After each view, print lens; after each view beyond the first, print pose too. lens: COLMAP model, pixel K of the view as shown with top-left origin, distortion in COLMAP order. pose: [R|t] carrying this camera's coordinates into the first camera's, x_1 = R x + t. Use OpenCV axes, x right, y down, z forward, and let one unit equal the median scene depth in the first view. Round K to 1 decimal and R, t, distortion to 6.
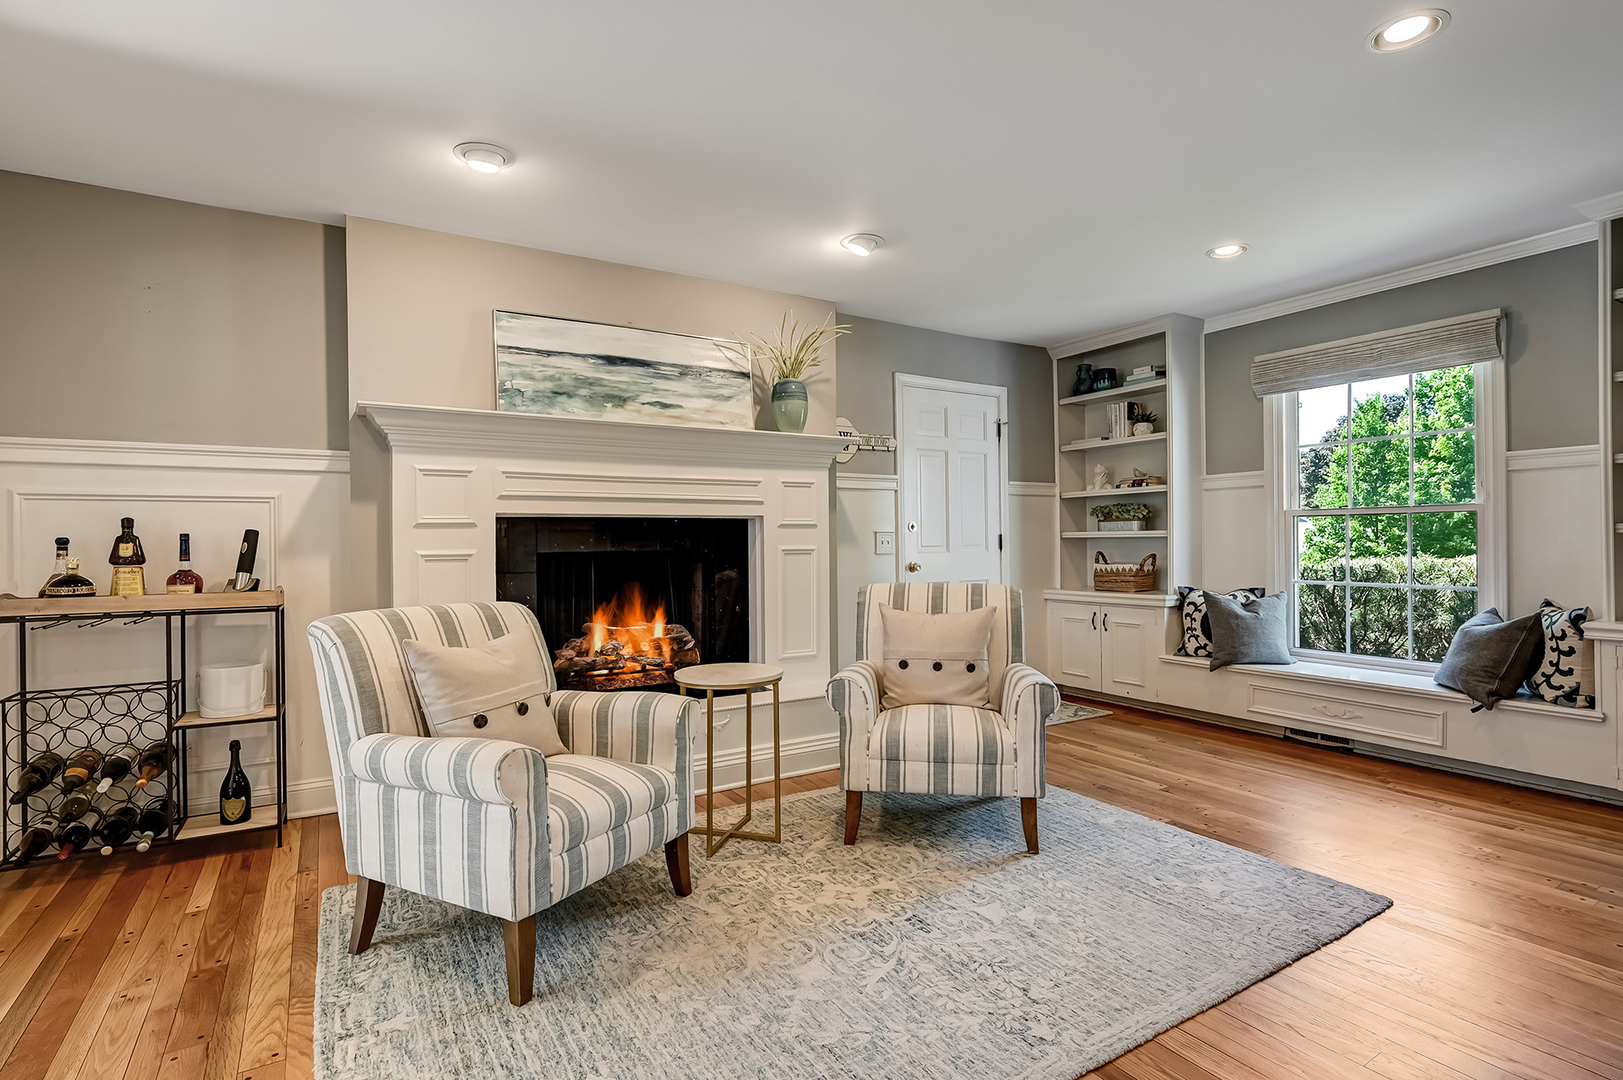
lens RADIAL K [[784.5, 0, 811.3], [0, 784.5, 554.9], [0, 0, 1]] dist [-0.018951, 0.000002]
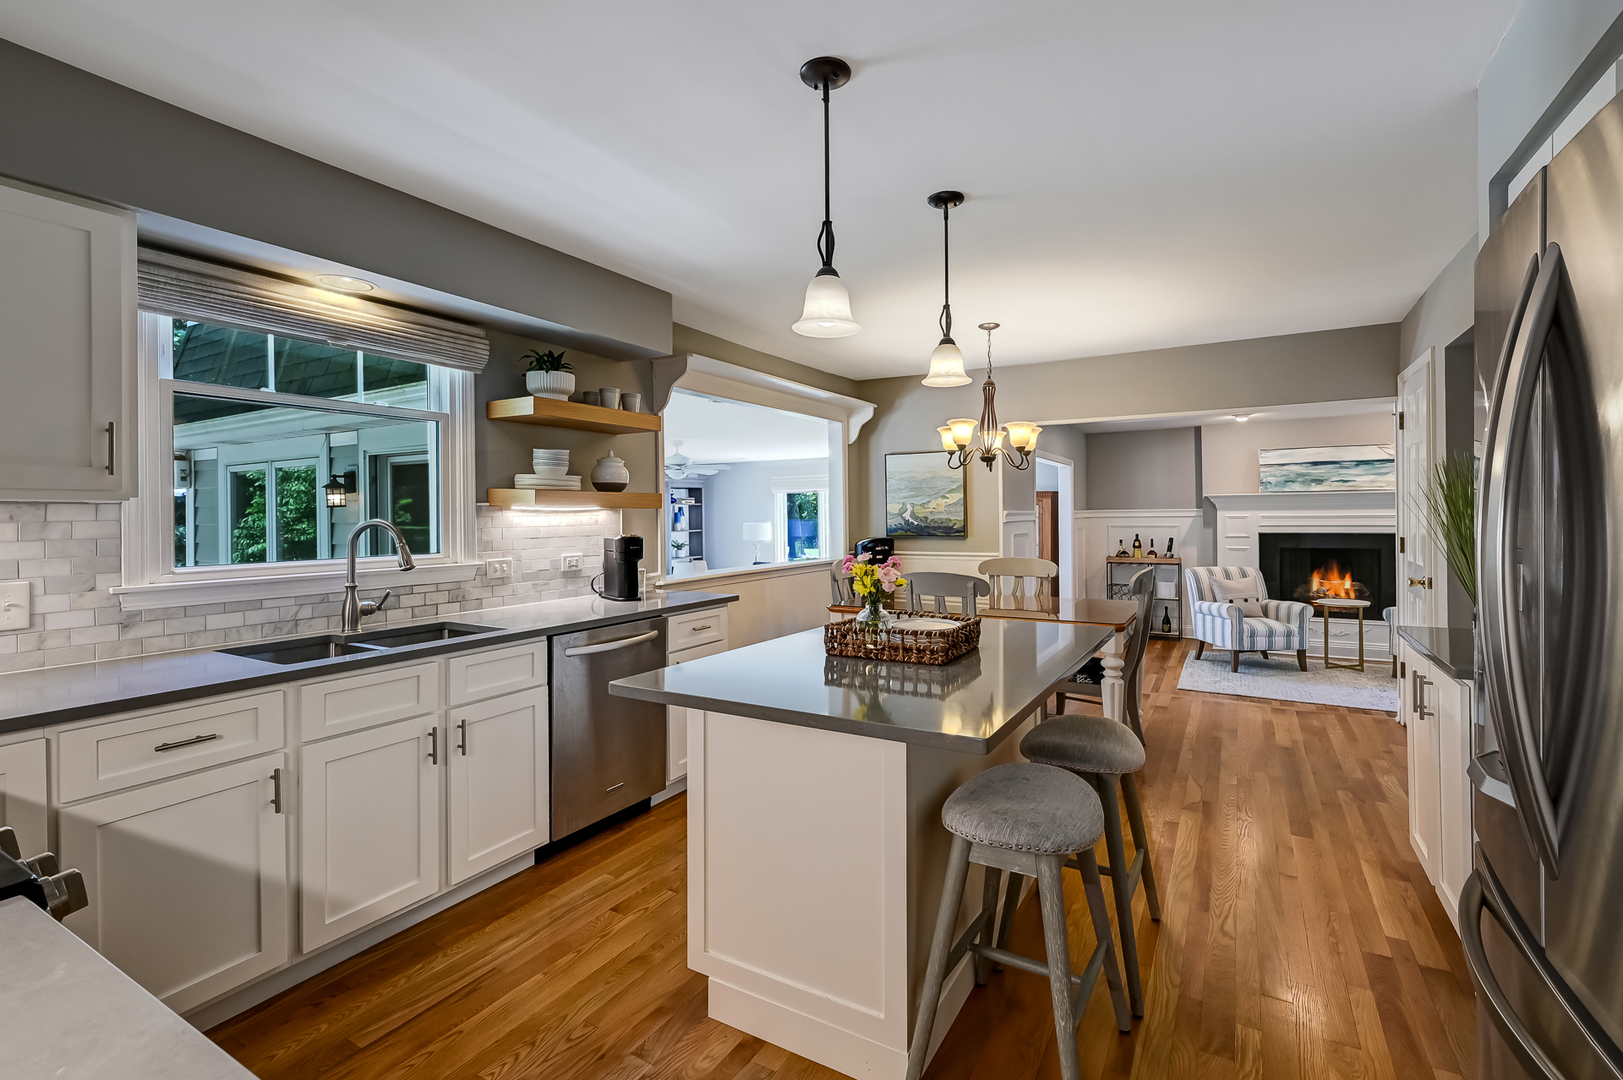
lens RADIAL K [[689.9, 0, 833.2], [0, 689.9, 520.5], [0, 0, 1]] dist [-0.000953, 0.000256]
pose [[0.469009, 0.009826, -0.883139, 1.048258], [0.006660, 0.999870, 0.014662, -0.147383], [0.883169, -0.012758, 0.468882, -1.442398]]
